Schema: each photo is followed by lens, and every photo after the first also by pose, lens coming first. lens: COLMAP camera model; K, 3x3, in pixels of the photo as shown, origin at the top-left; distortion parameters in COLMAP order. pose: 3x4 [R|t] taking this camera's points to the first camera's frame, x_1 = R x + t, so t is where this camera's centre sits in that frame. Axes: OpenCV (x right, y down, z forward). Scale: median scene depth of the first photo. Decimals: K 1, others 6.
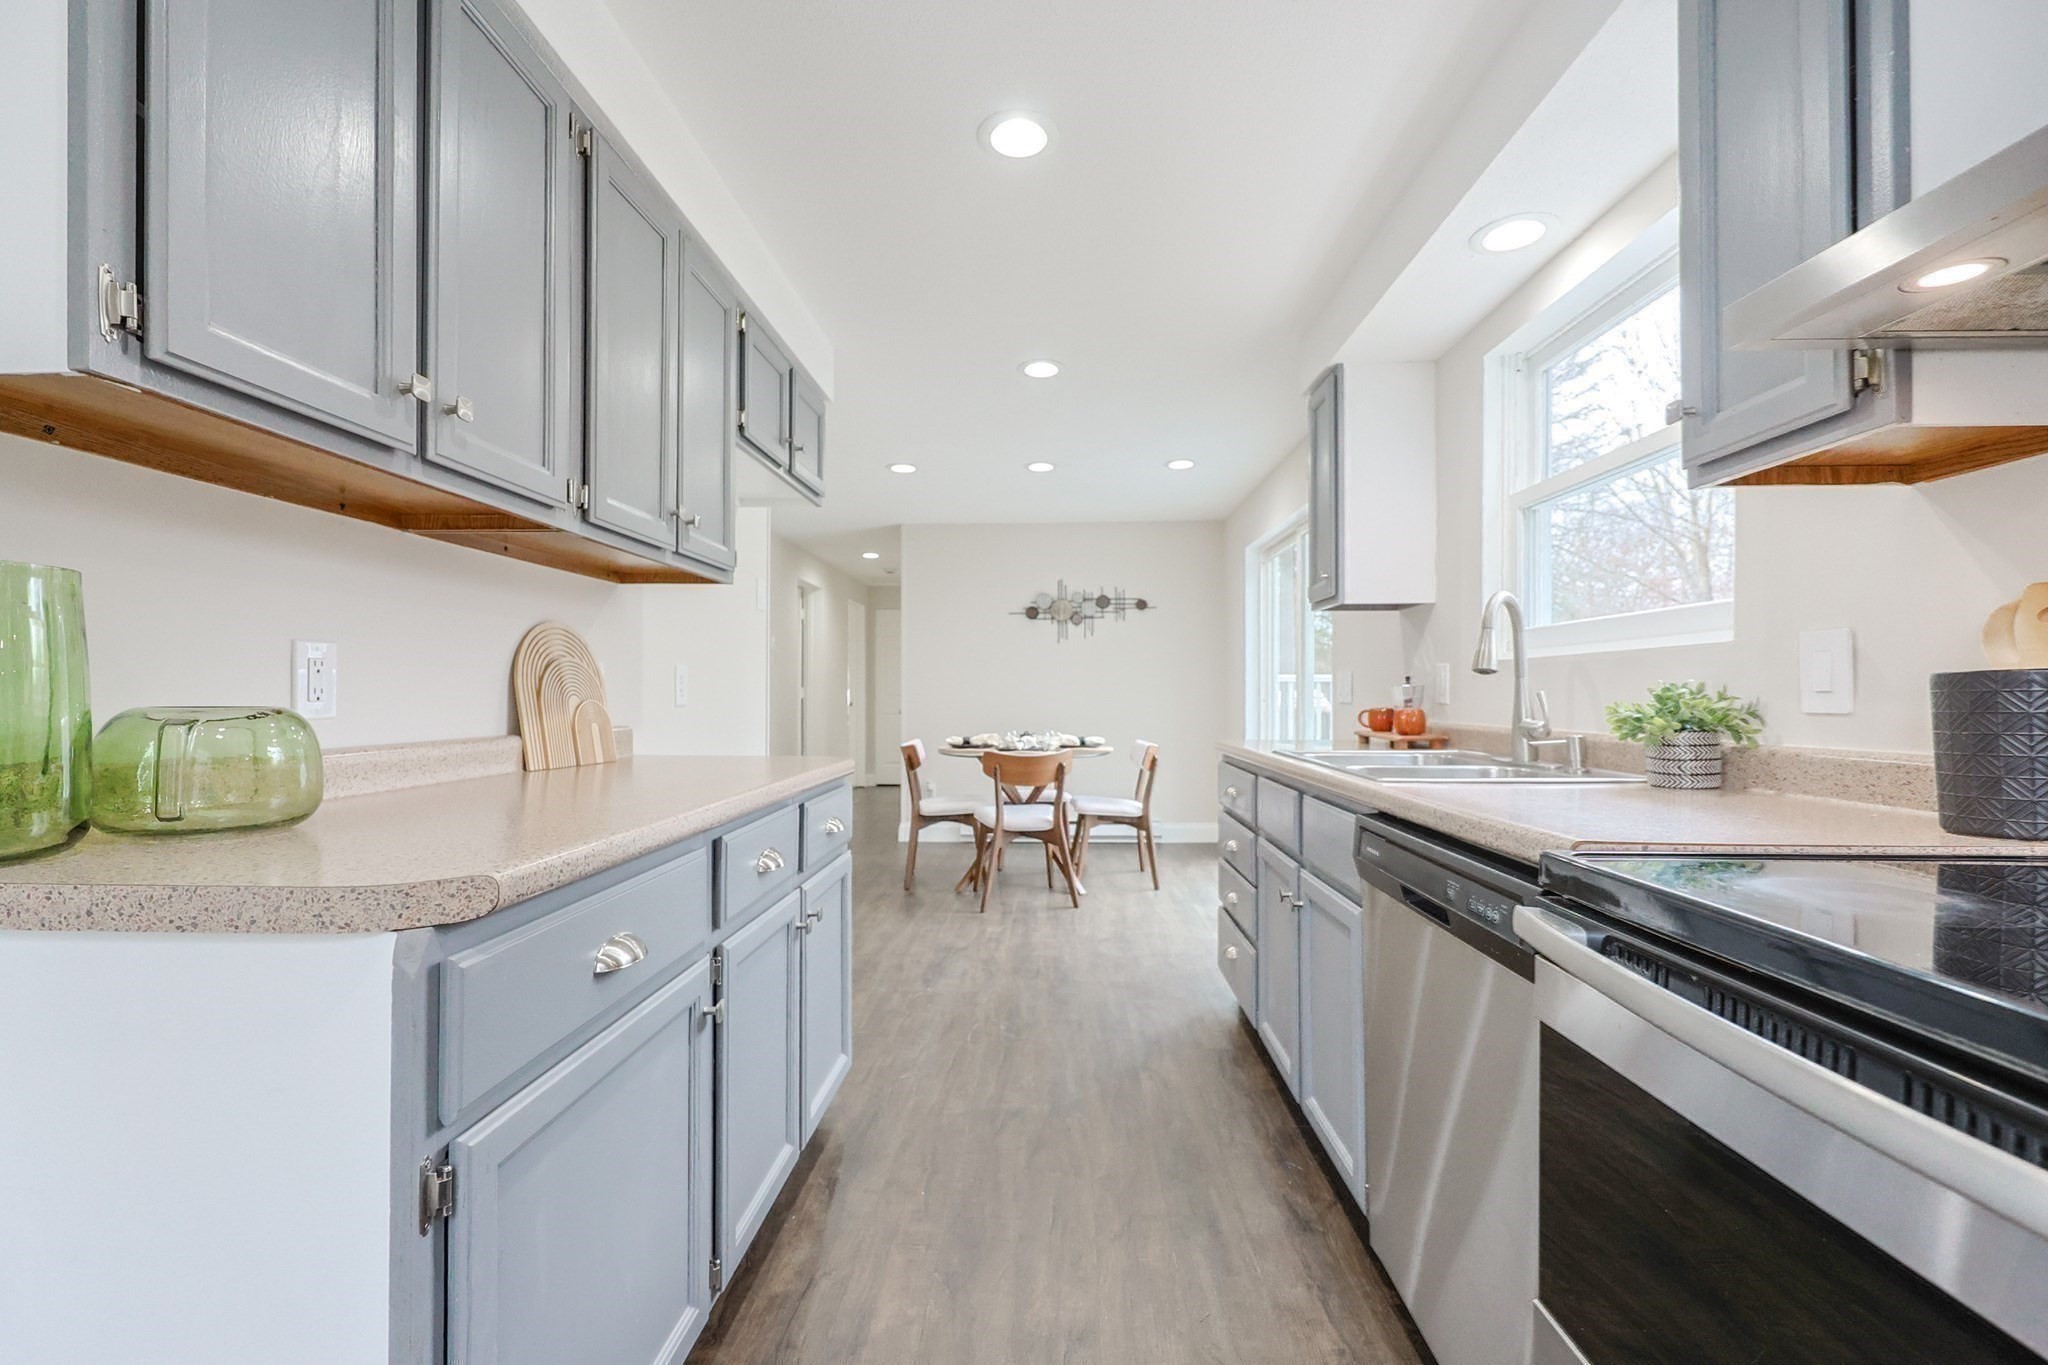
lens RADIAL K [[873.2, 0, 1026.0], [0, 873.2, 689.0], [0, 0, 1]] dist [0.000415, -0.000574]
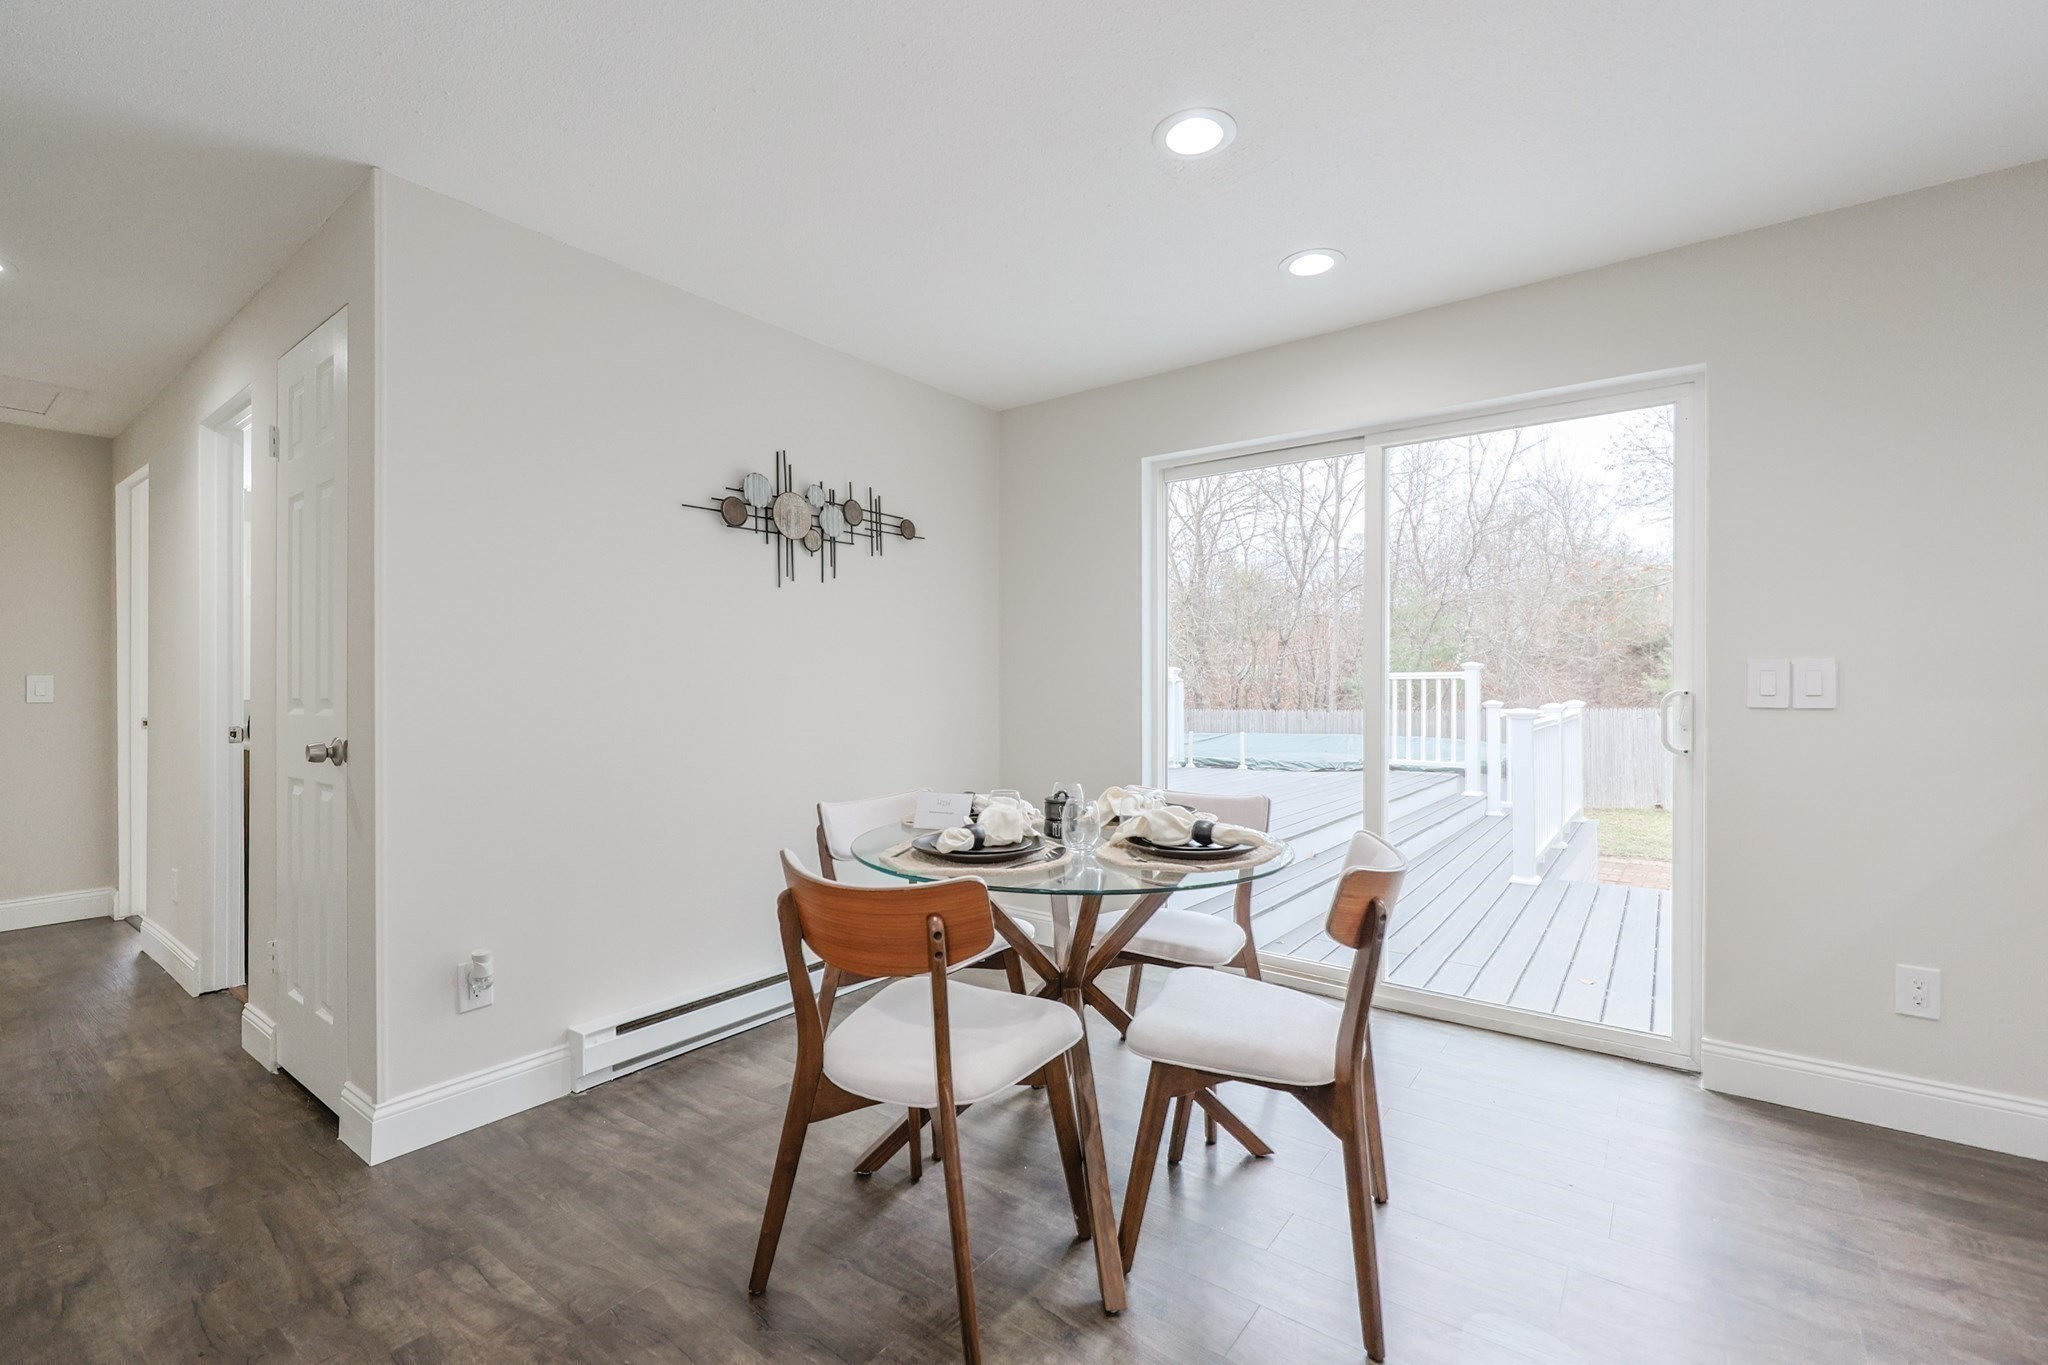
lens RADIAL K [[873.2, 0, 1026.0], [0, 873.2, 689.0], [0, 0, 1]] dist [0.000415, -0.000574]
pose [[0.567175, -0.004599, 0.823585, -0.862429], [-0.000248, 0.999983, 0.005755, -0.004830], [-0.823597, -0.003468, 0.567164, 2.032893]]
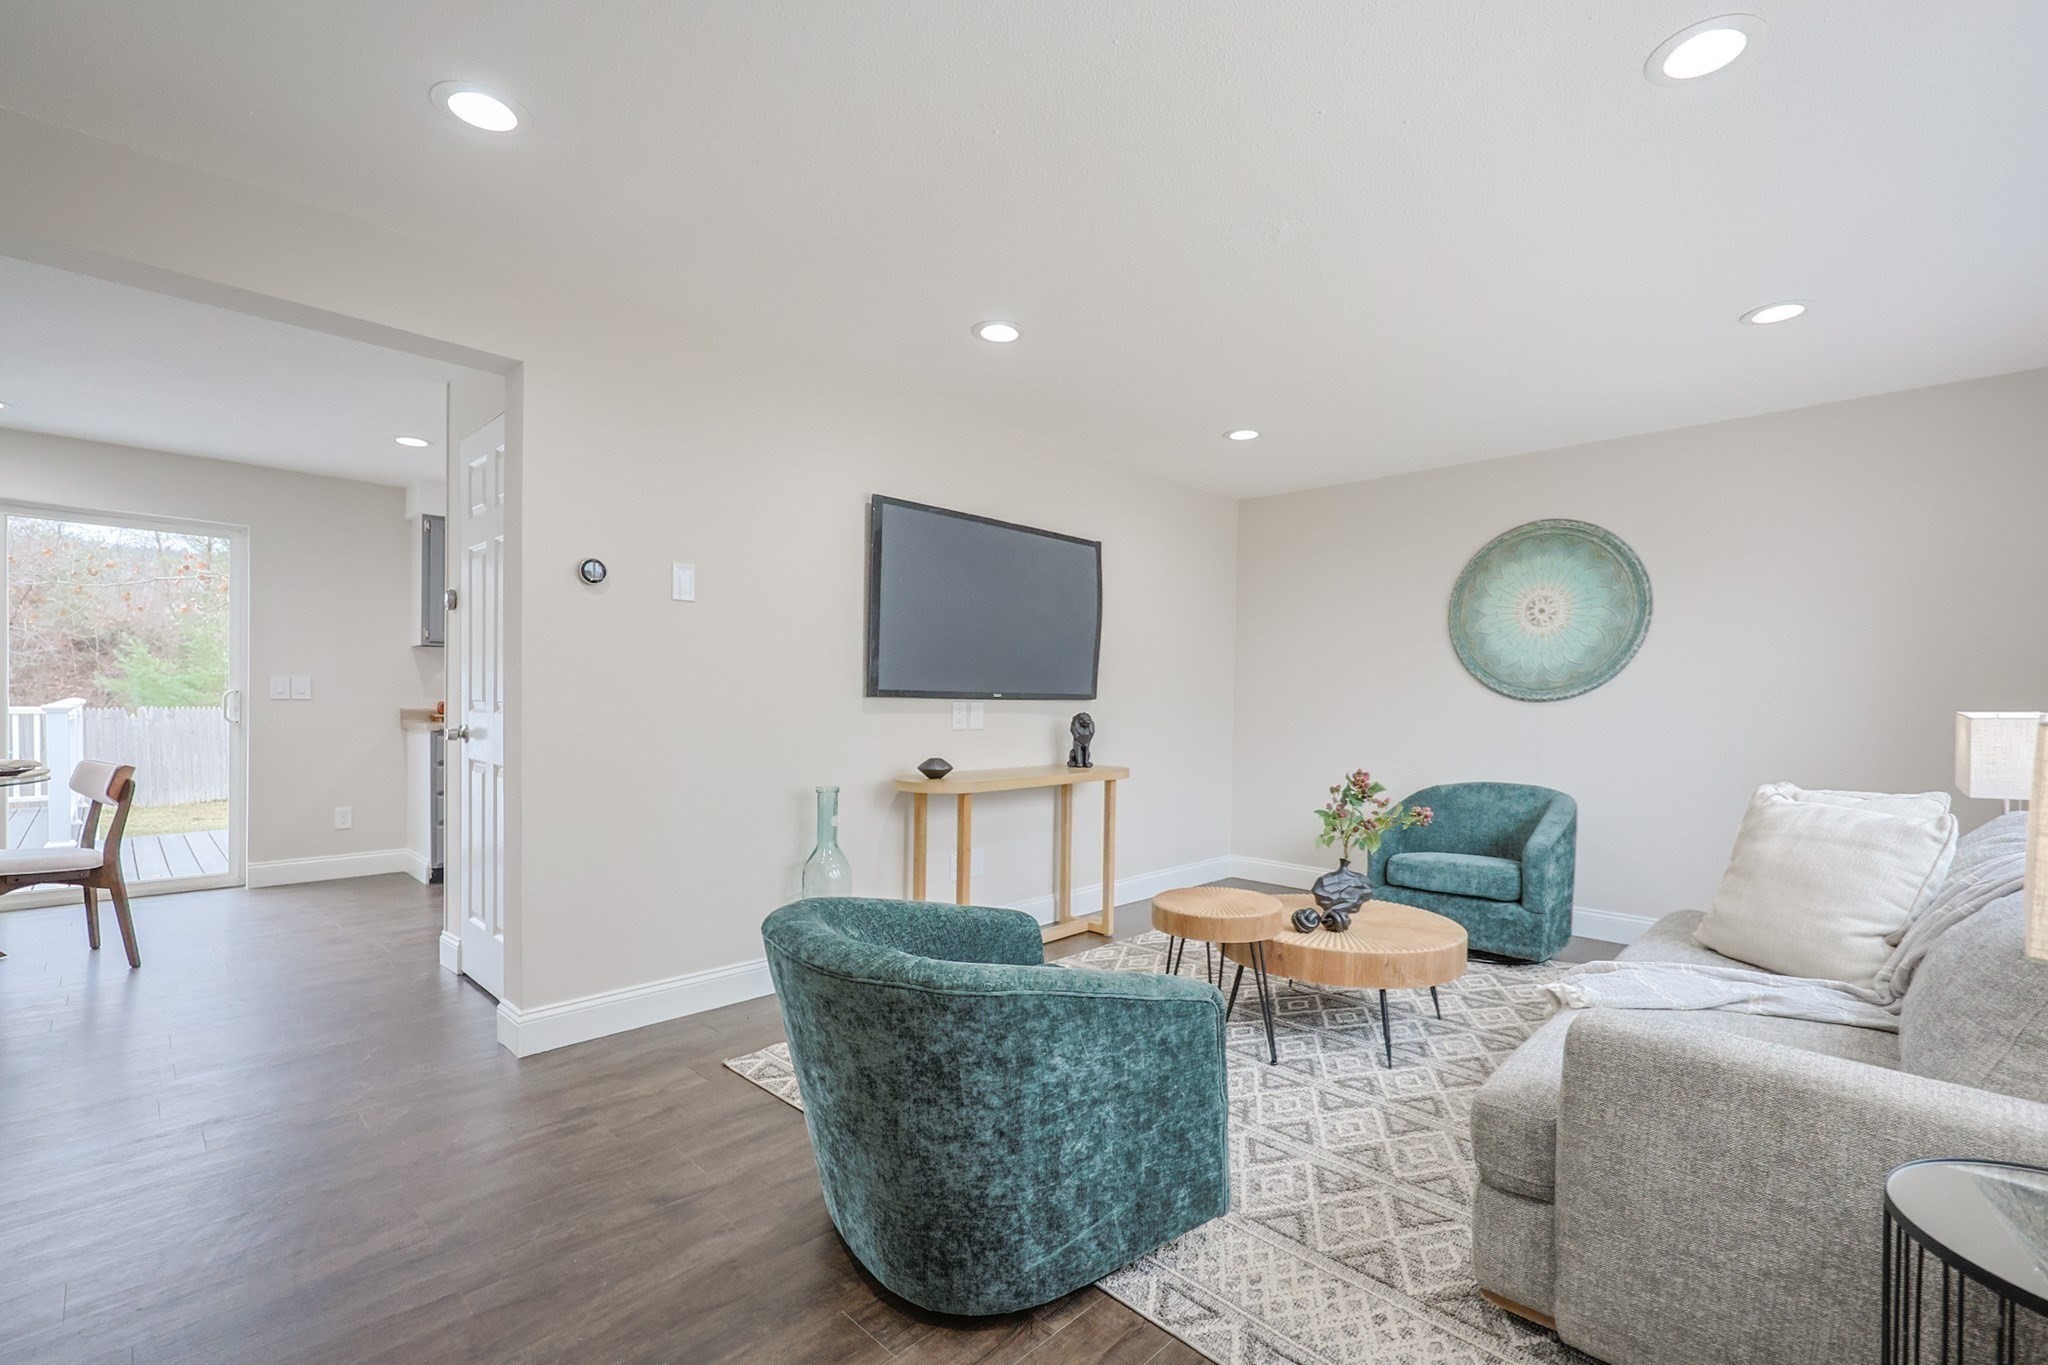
lens RADIAL K [[873.2, 0, 1026.0], [0, 873.2, 689.0], [0, 0, 1]] dist [0.000415, -0.000574]
pose [[-0.746396, -0.004237, 0.665489, -2.477676], [-0.014450, 0.999847, -0.009840, -0.008281], [-0.665346, -0.016960, -0.746343, 2.308488]]
